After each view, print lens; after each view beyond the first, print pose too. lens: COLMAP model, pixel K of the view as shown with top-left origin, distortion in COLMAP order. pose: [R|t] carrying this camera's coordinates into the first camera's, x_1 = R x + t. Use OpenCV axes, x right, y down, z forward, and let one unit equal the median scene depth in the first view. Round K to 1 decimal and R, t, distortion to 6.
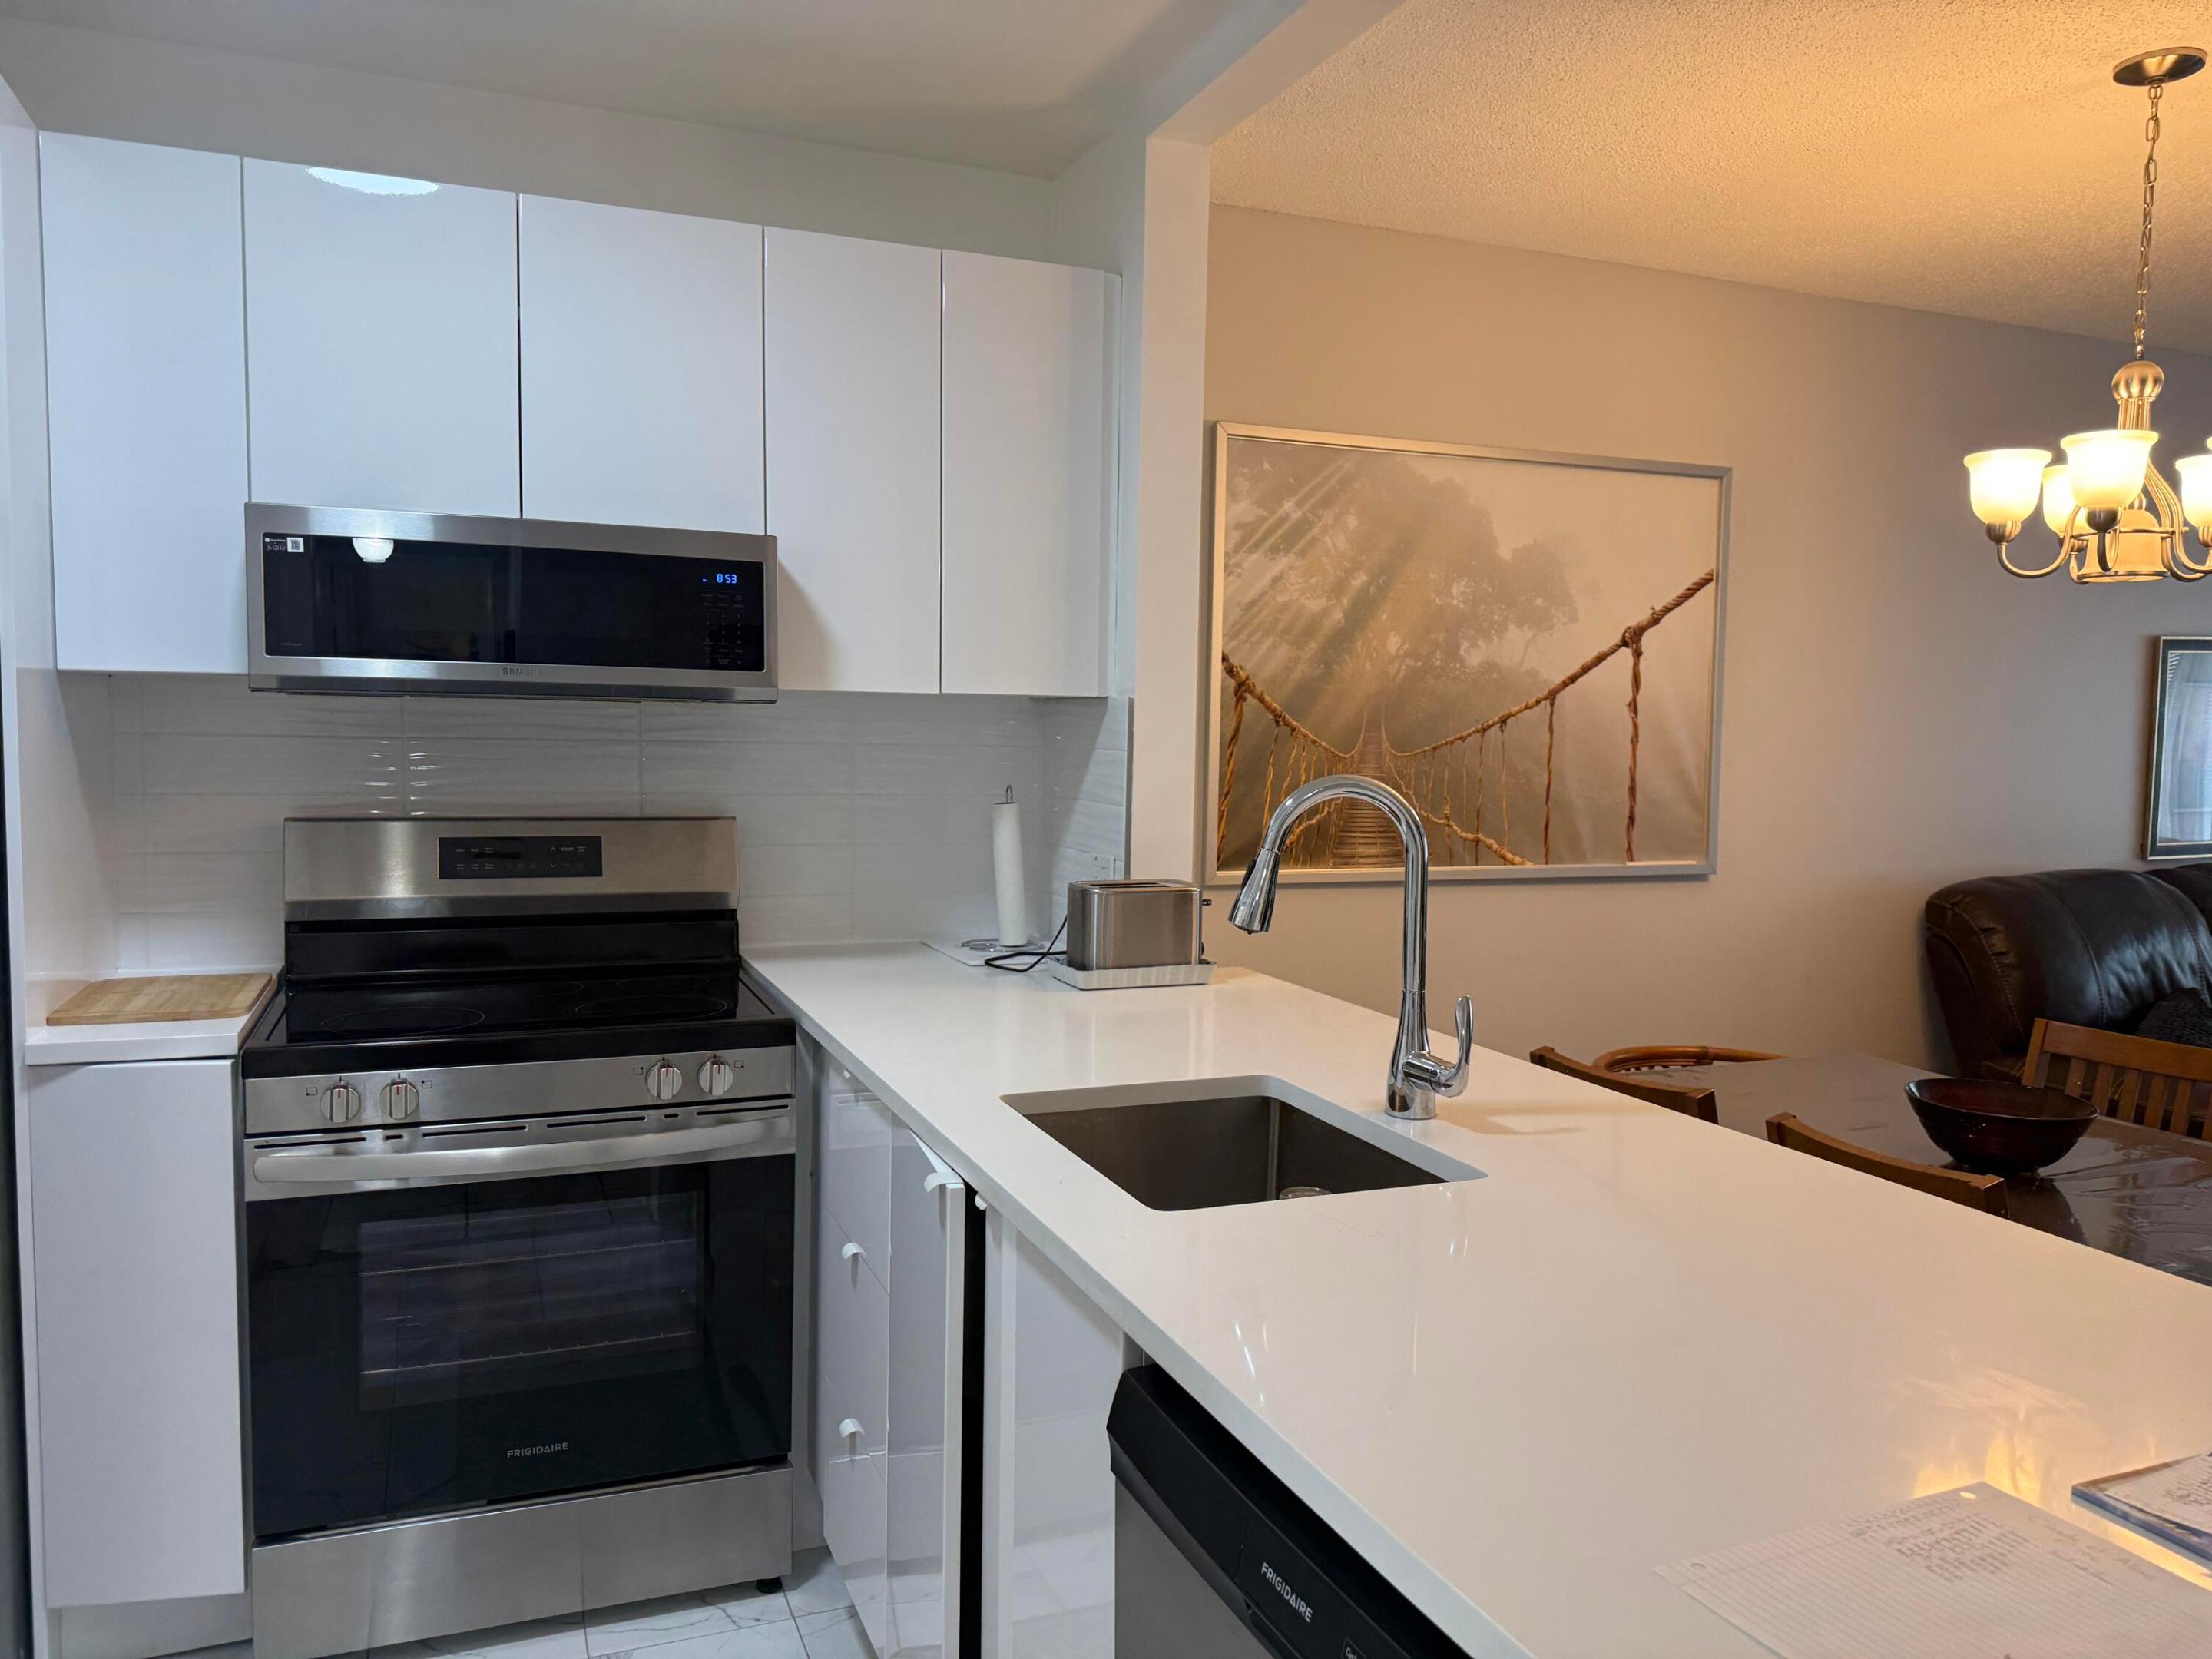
lens RADIAL K [[1548.2, 0, 1078.1], [0, 1548.2, 837.7], [0, 0, 1]] dist [0.117705, -0.181967]
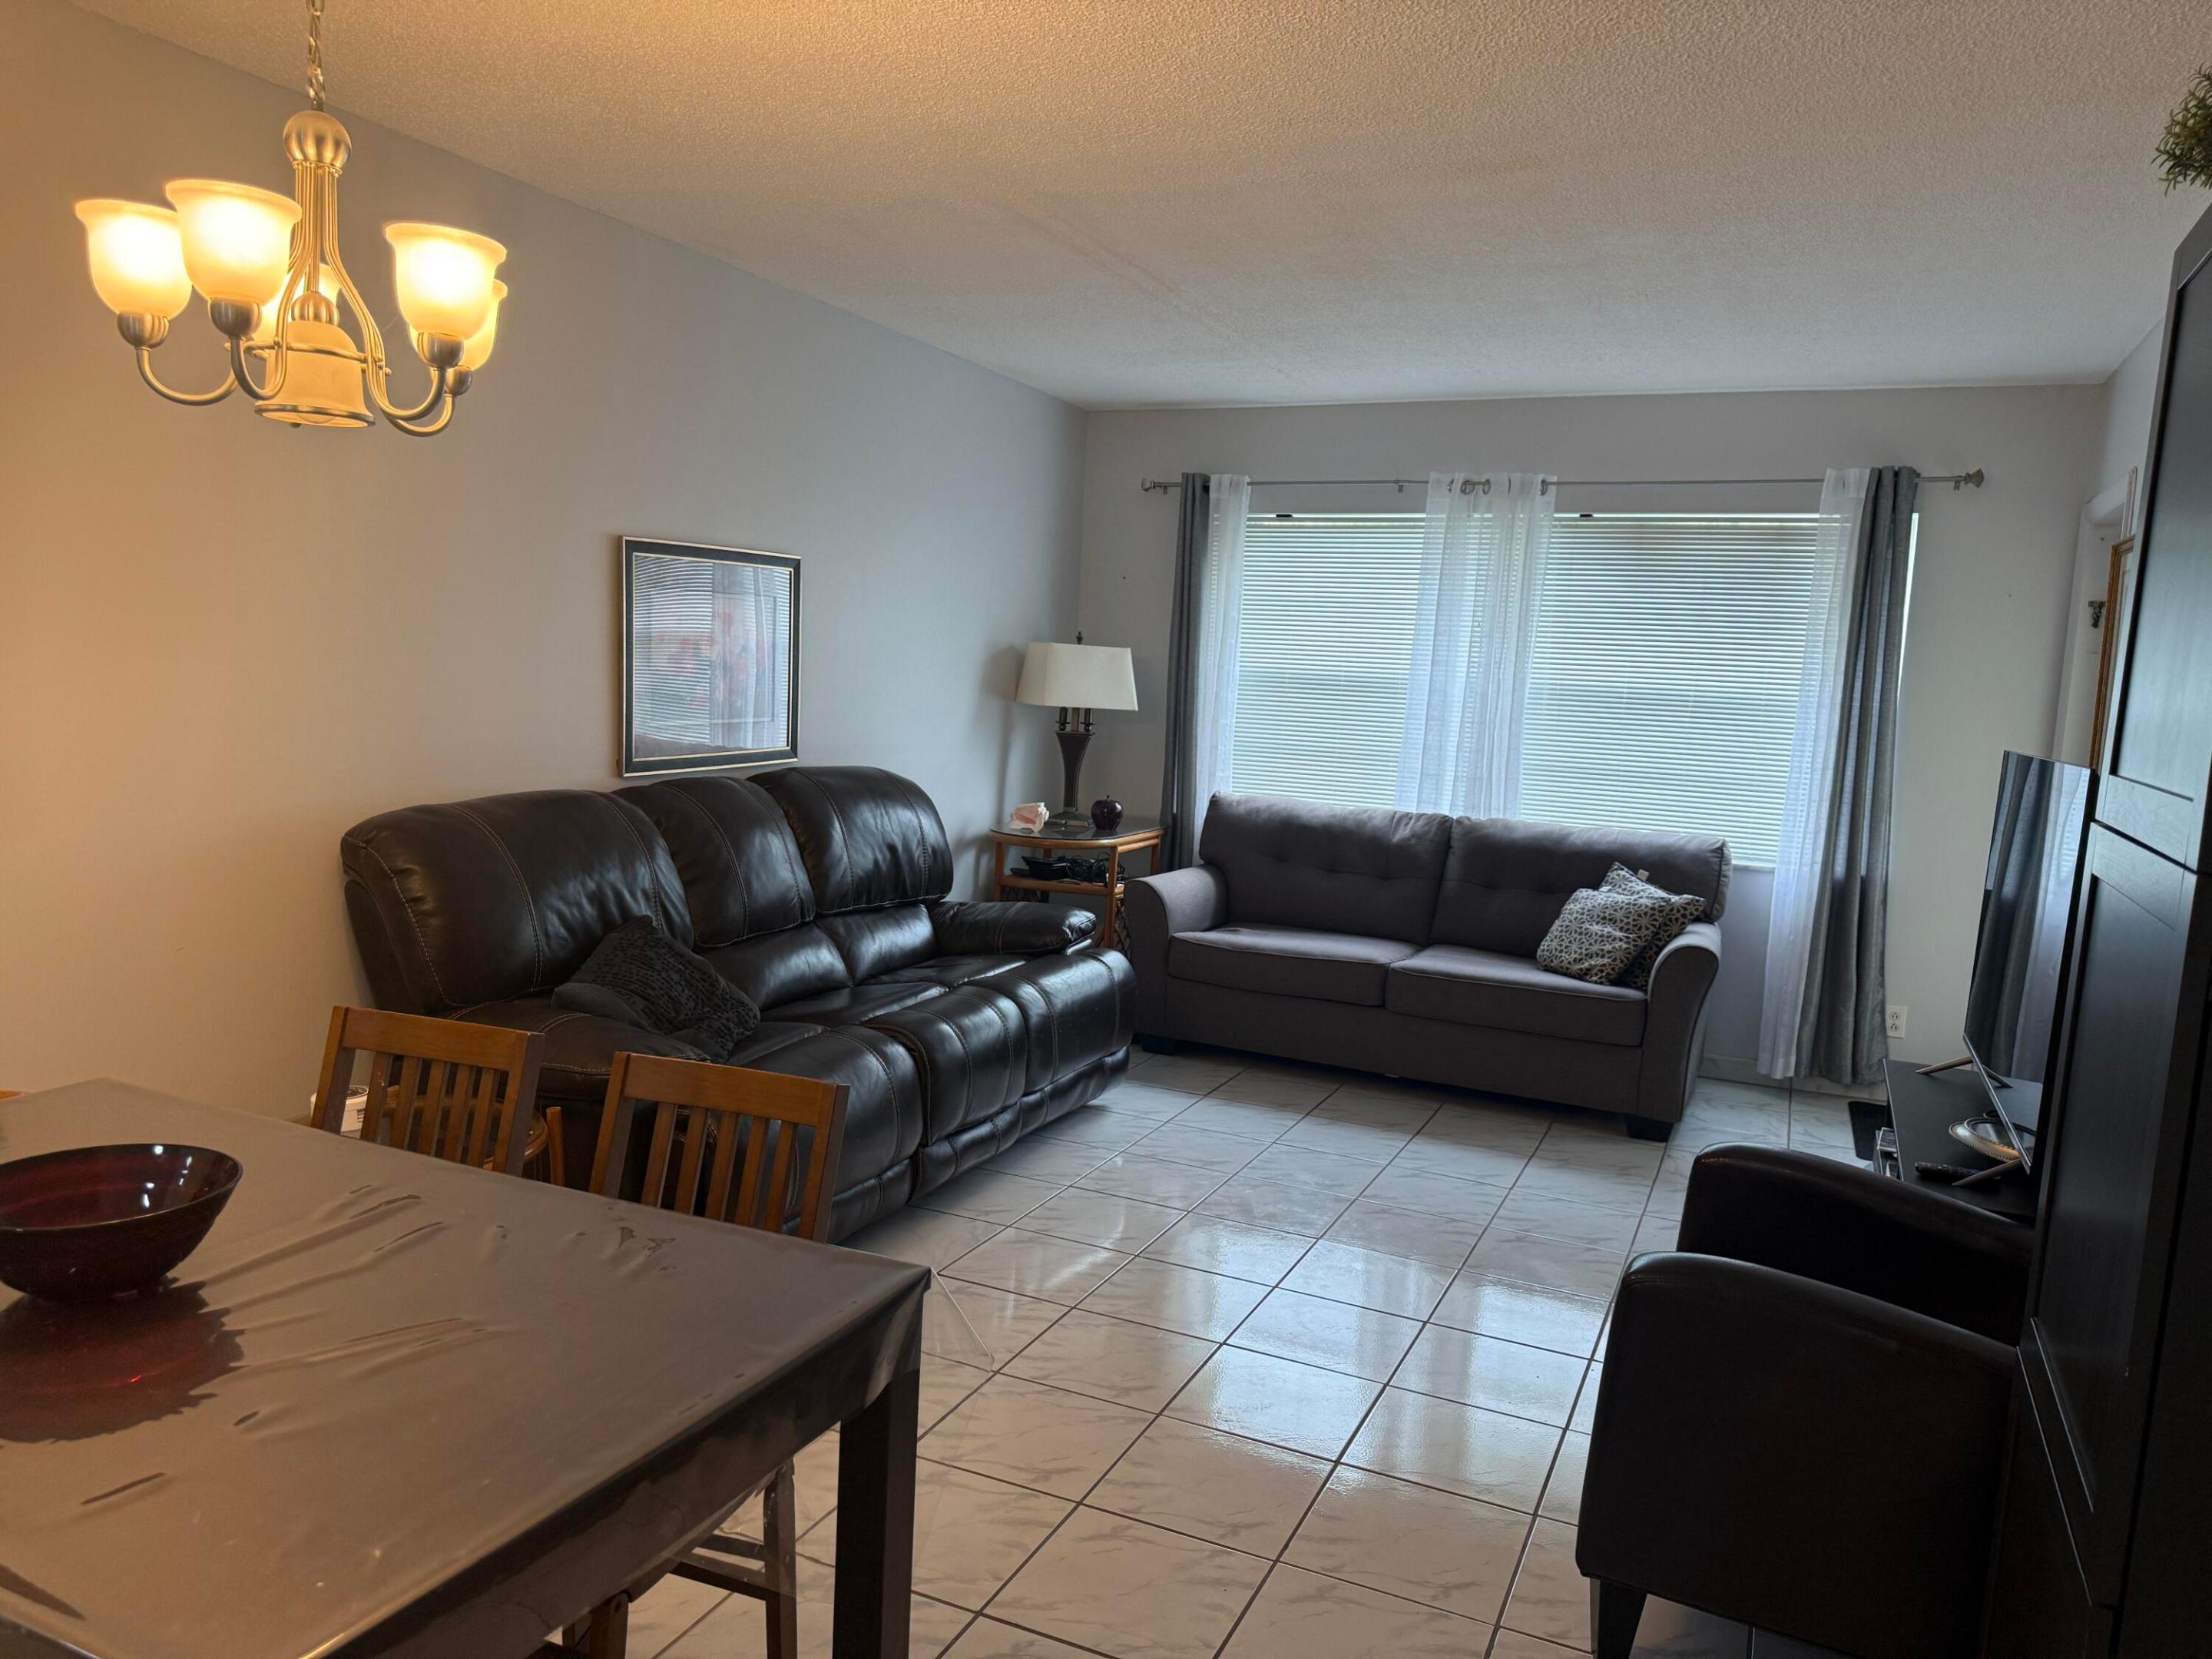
lens RADIAL K [[1563.9, 0, 1113.5], [0, 1563.9, 836.3], [0, 0, 1]] dist [0.089900, -0.115546]
pose [[0.715715, -0.058063, 0.695975, 0.292006], [0.014885, 0.997580, 0.067917, -0.012828], [-0.698234, -0.038250, 0.714847, 0.151122]]
